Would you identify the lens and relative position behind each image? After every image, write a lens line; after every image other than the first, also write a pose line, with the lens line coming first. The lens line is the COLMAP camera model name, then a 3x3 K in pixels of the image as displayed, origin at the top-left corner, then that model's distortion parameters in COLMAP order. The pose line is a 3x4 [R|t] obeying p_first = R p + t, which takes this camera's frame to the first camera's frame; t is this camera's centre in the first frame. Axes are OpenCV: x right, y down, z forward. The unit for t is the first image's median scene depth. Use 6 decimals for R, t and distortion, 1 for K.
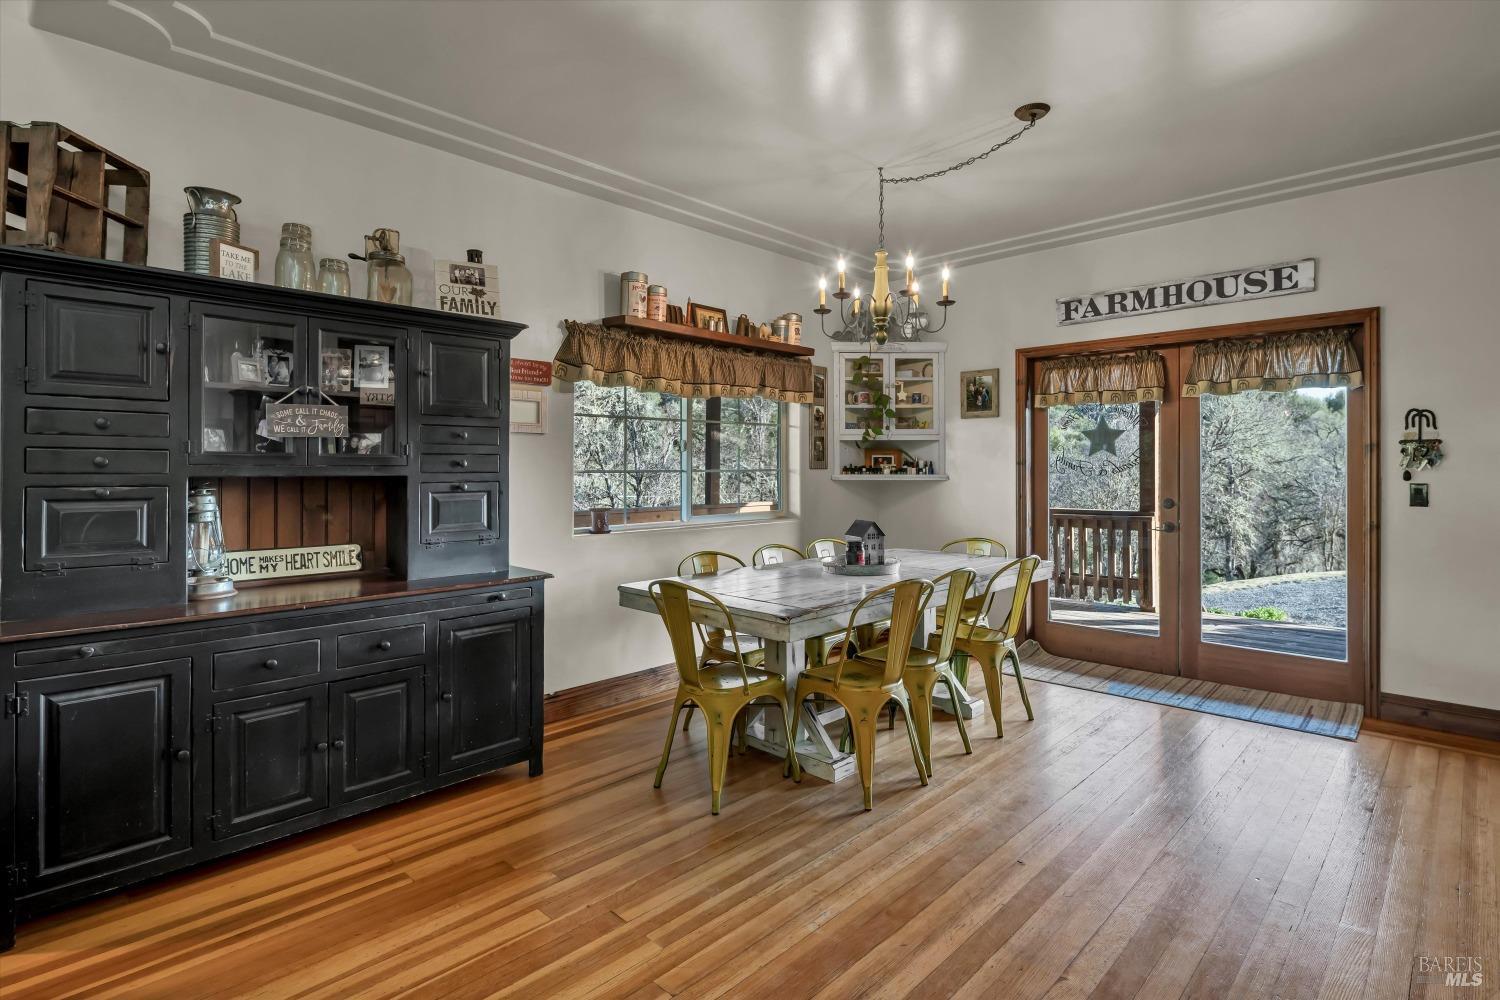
lens RADIAL K [[743.1, 0, 774.1], [0, 743.1, 470.8], [0, 0, 1]] dist [0.003795, -0.004079]
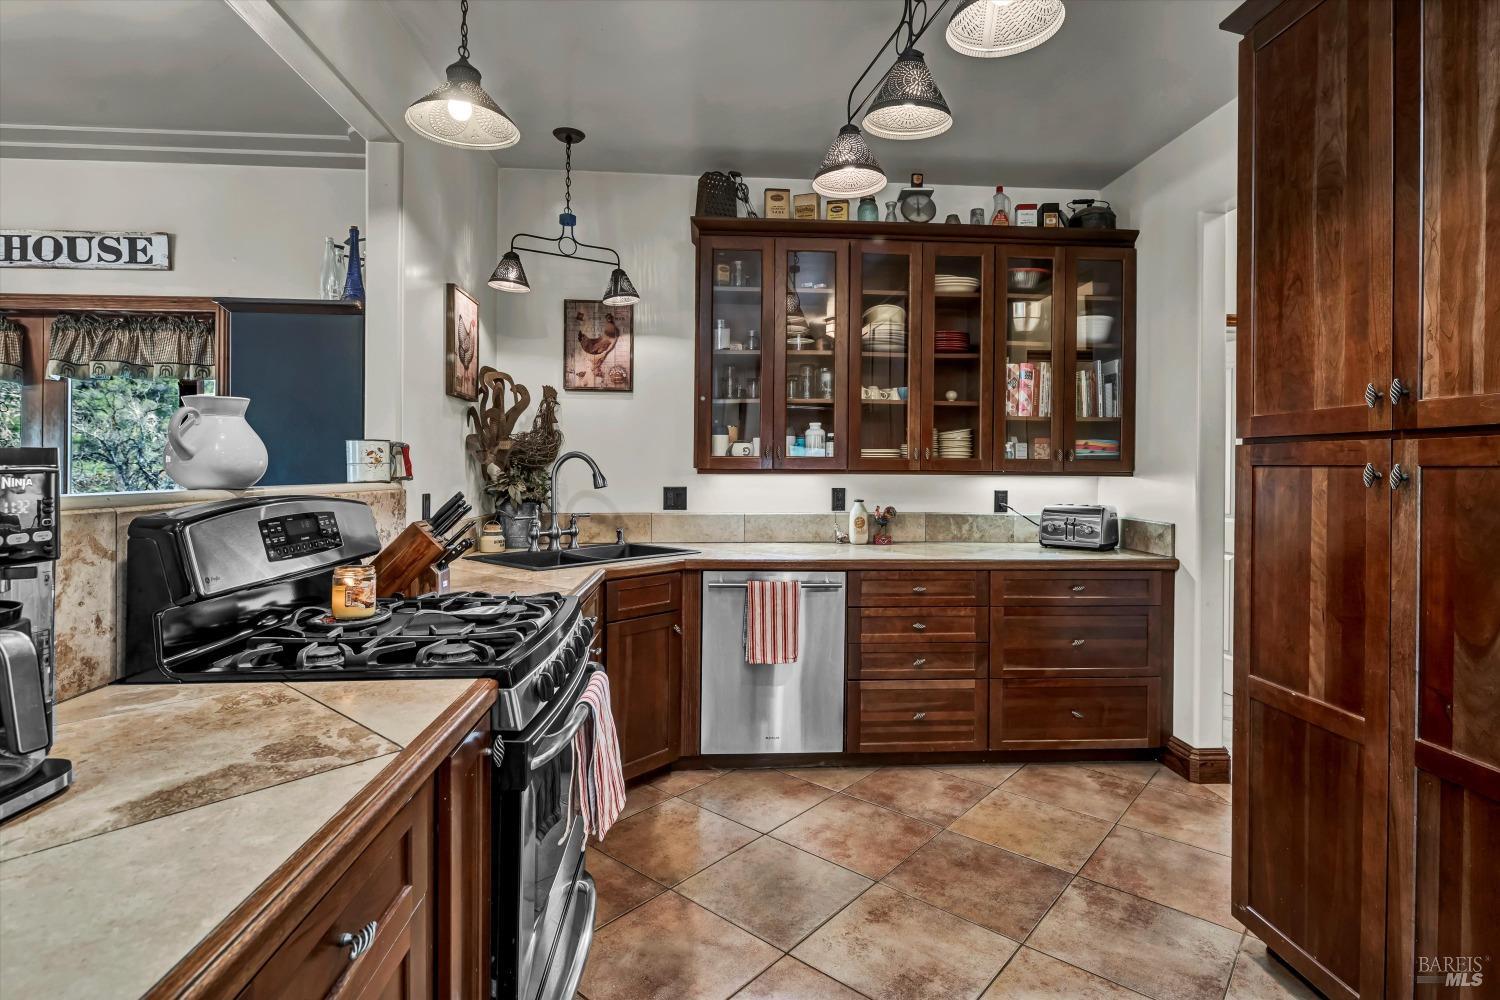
lens RADIAL K [[743.1, 0, 726.9], [0, 743.1, 469.4], [0, 0, 1]] dist [0.003795, -0.004079]
pose [[0.682662, 0.002054, 0.730731, 0.433482], [-0.004860, 0.999987, 0.001730, -0.005903], [-0.730718, -0.004732, 0.682663, -0.082838]]
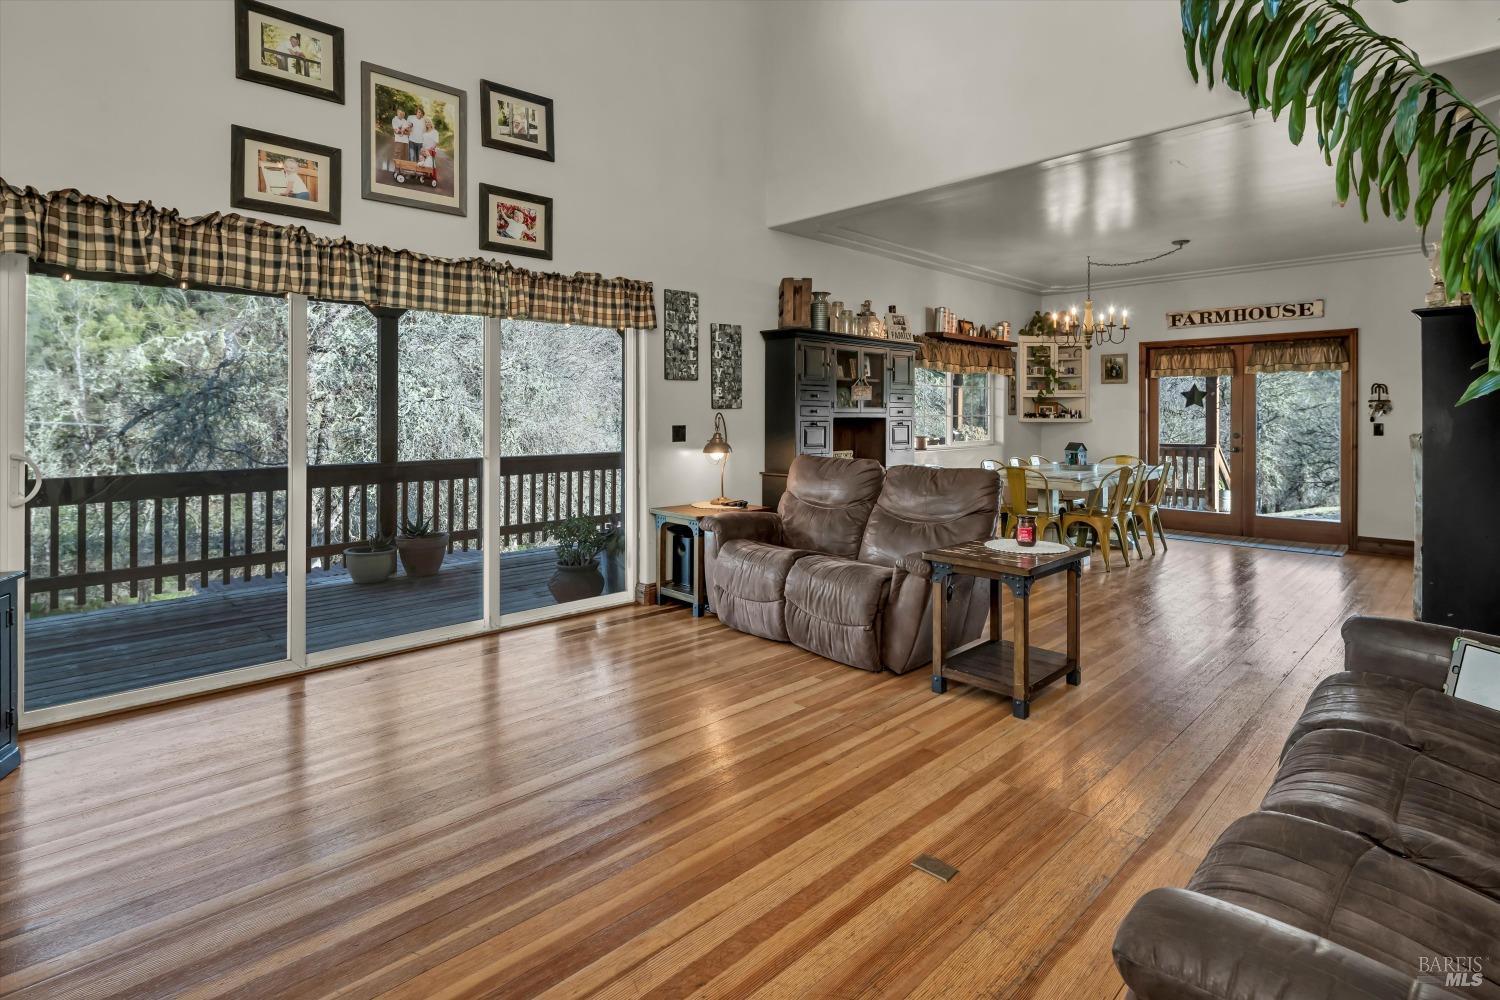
lens RADIAL K [[743.1, 0, 766.5], [0, 743.1, 418.8], [0, 0, 1]] dist [0.003795, -0.004079]
pose [[0.999574, 0.002004, -0.029129, -0.471245], [-0.001917, 0.999994, 0.003008, 0.002230], [0.029135, -0.002951, 0.999571, -0.698325]]
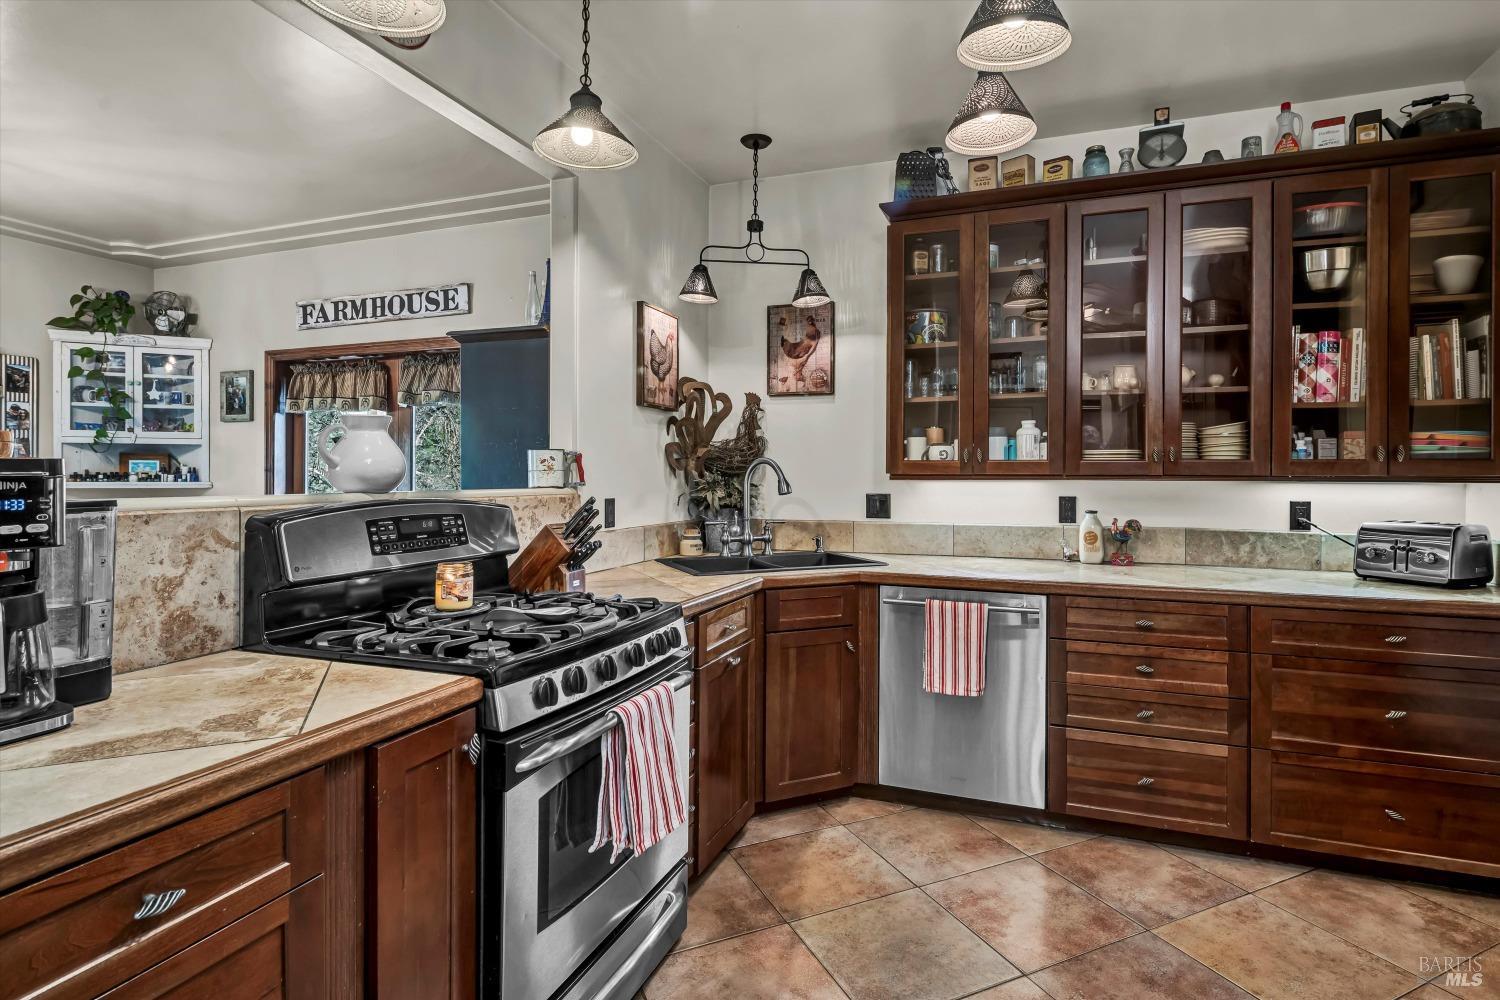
lens RADIAL K [[743.1, 0, 765.1], [0, 743.1, 472.0], [0, 0, 1]] dist [0.003795, -0.004079]
pose [[0.921255, 0.001313, 0.388957, 0.573349], [-0.000329, 0.999997, -0.002596, -0.005522], [-0.388959, 0.002263, 0.921252, -0.139689]]
